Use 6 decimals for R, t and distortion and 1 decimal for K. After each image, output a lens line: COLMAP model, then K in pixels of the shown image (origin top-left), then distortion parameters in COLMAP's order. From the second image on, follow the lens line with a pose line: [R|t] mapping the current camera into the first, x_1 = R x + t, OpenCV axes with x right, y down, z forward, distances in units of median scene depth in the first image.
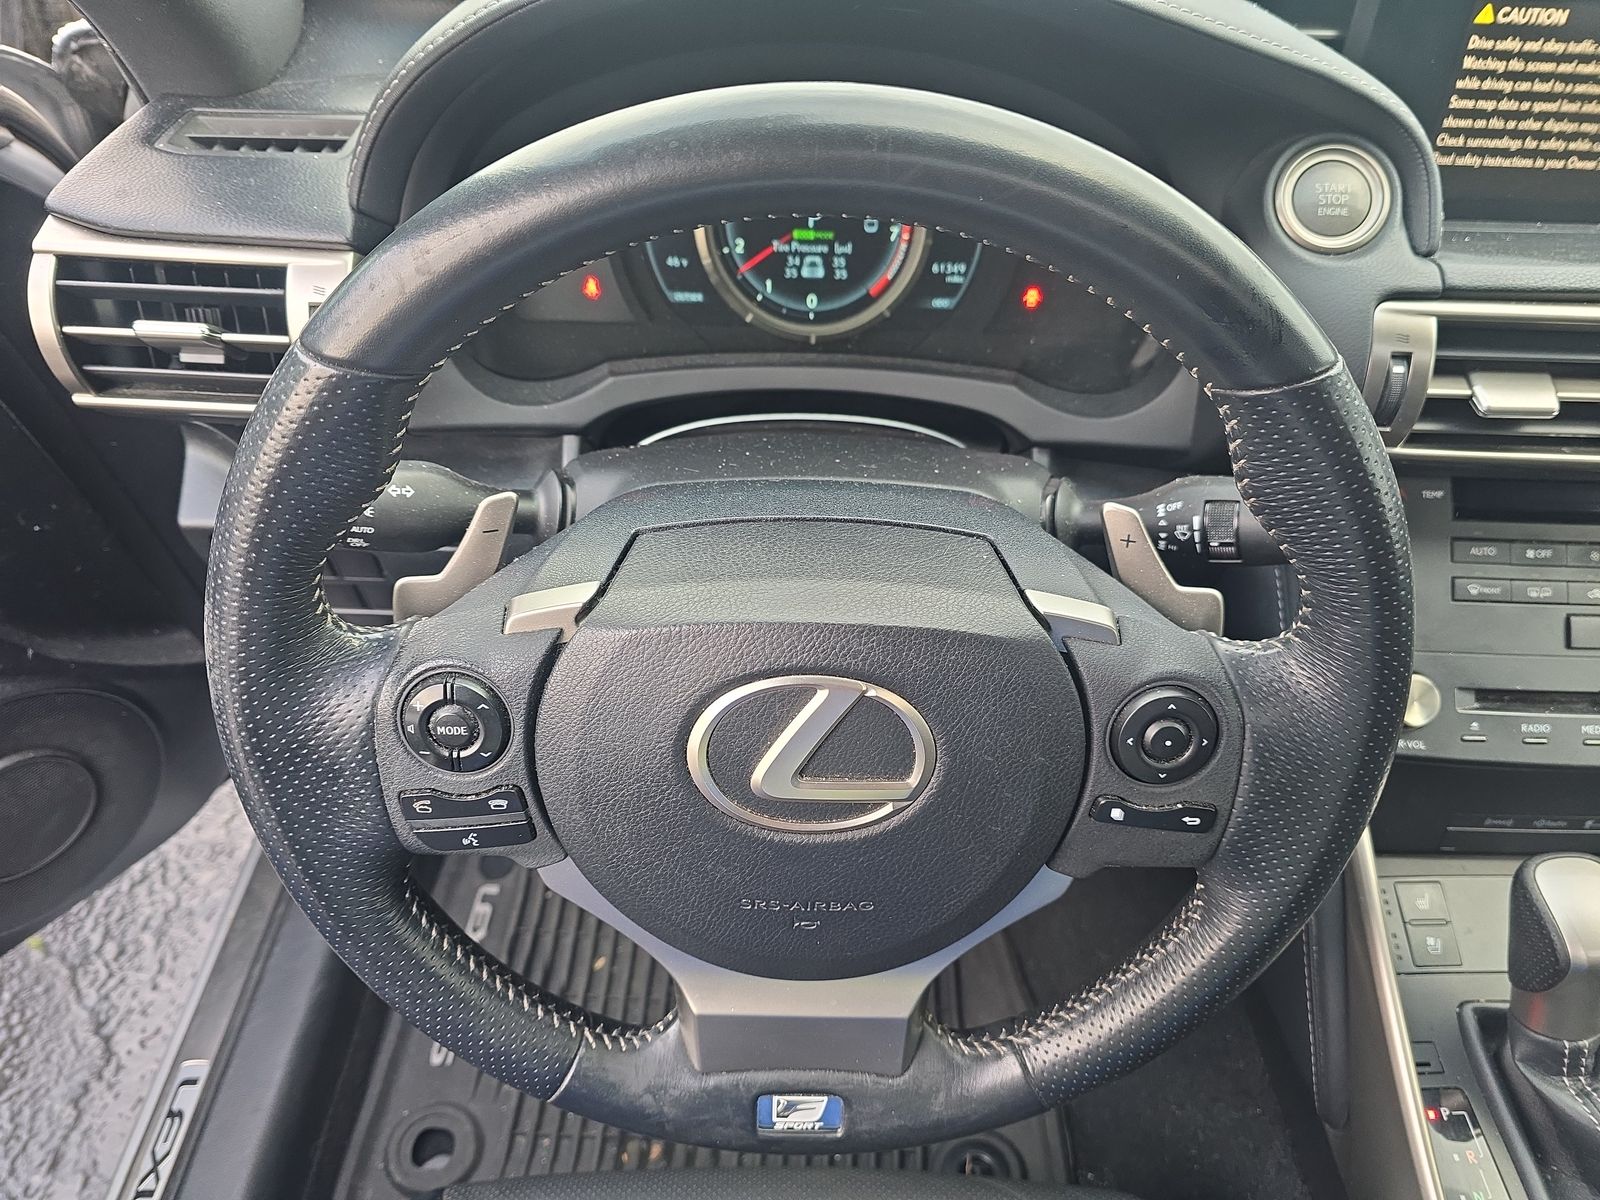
lens RADIAL K [[1084.0, 0, 800.0], [0, 1084.0, 600.0], [0, 0, 1]] dist [0.074564, -0.083199]
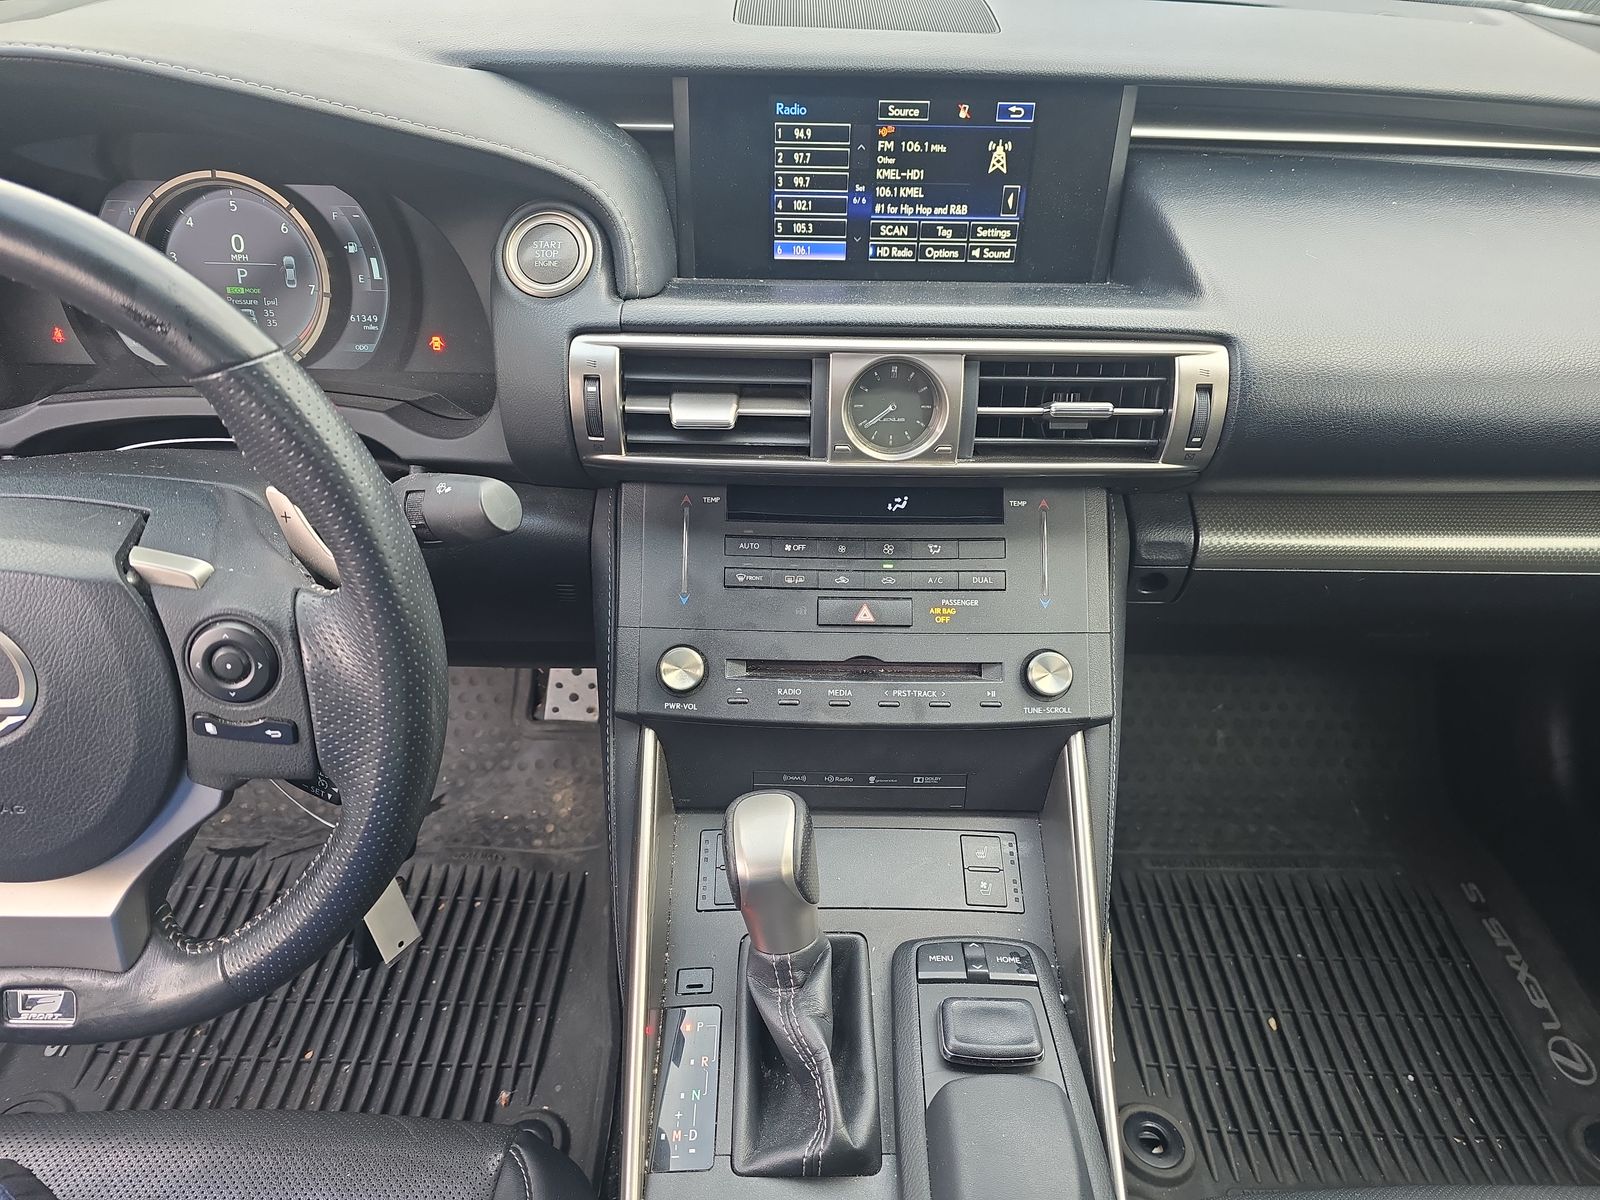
lens RADIAL K [[1084.0, 0, 800.0], [0, 1084.0, 600.0], [0, 0, 1]] dist [0.074564, -0.083199]
pose [[0.999924, -0.006891, -0.010204, 0.636620], [0.006039, 0.996669, -0.081329, 0.102633], [0.010730, 0.081261, 0.996635, -0.158990]]
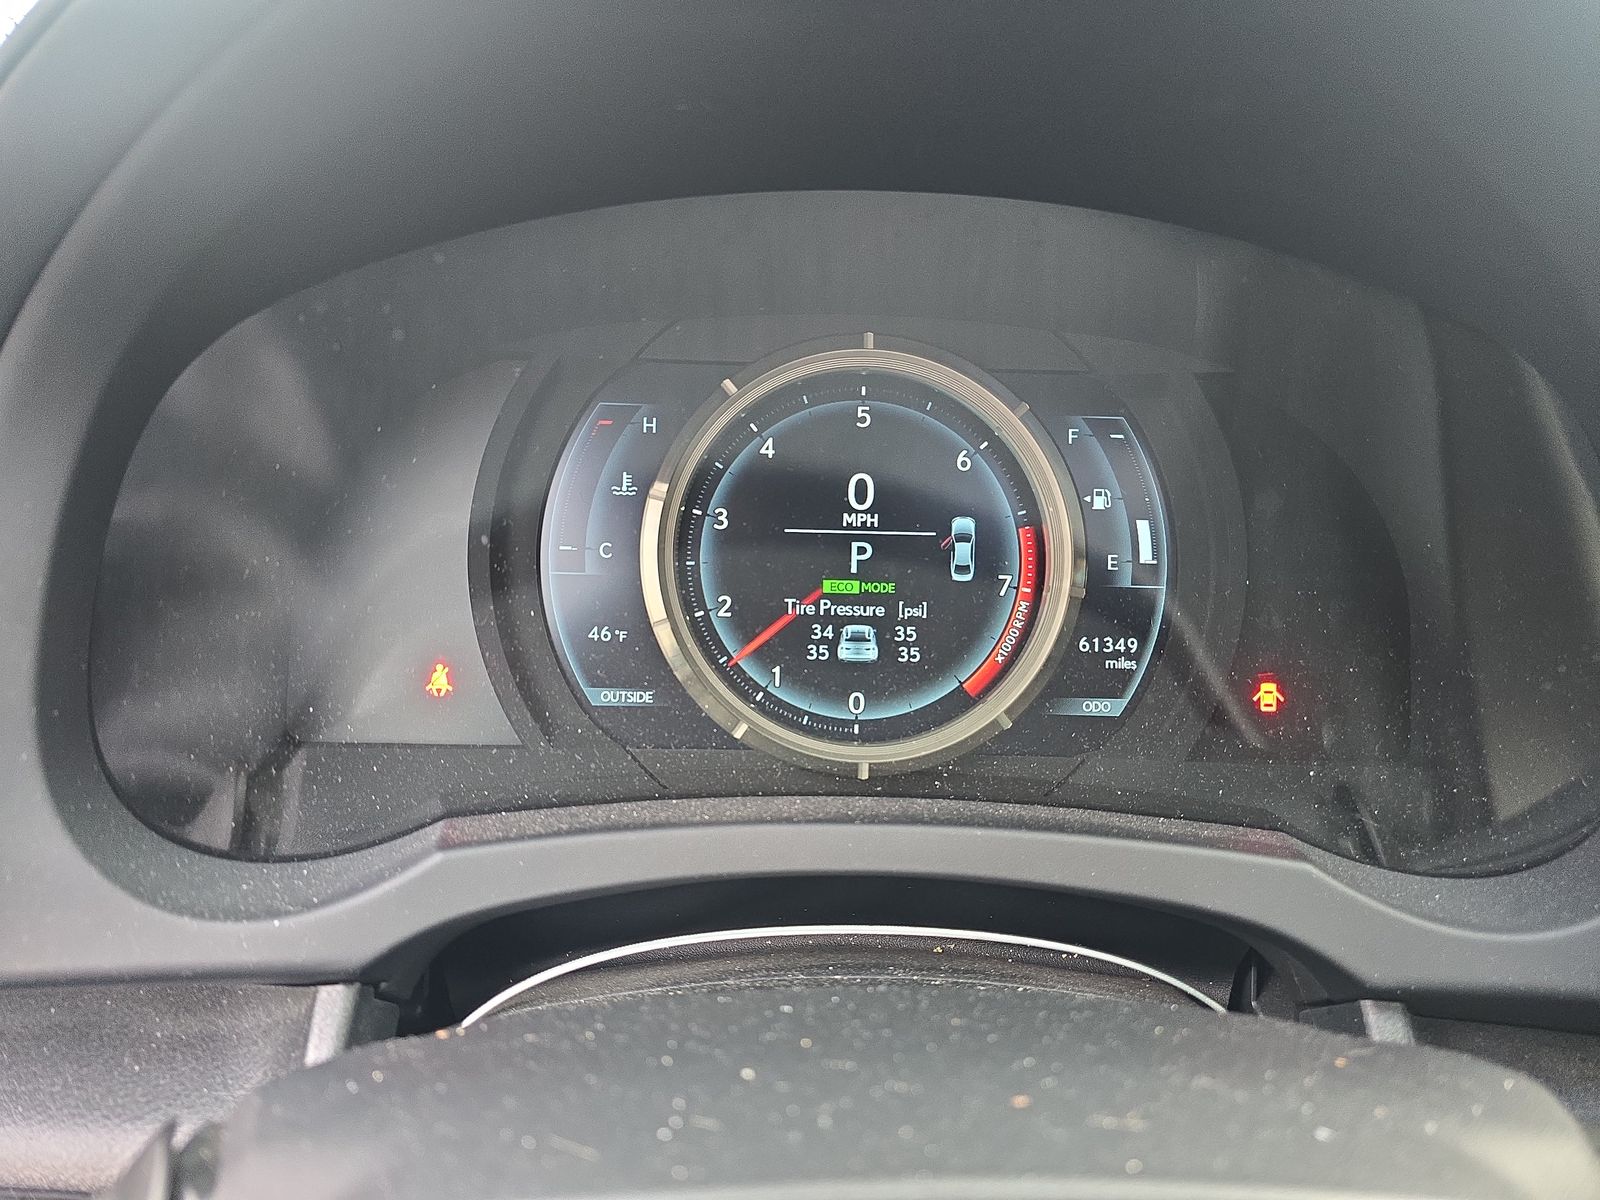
lens RADIAL K [[1084.0, 0, 800.0], [0, 1084.0, 600.0], [0, 0, 1]] dist [0.074564, -0.083199]
pose [[0.999620, -0.001061, 0.027559, -0.032966], [0.012164, 0.913780, -0.406027, -0.108564], [-0.024752, 0.406207, 0.913446, 0.513080]]
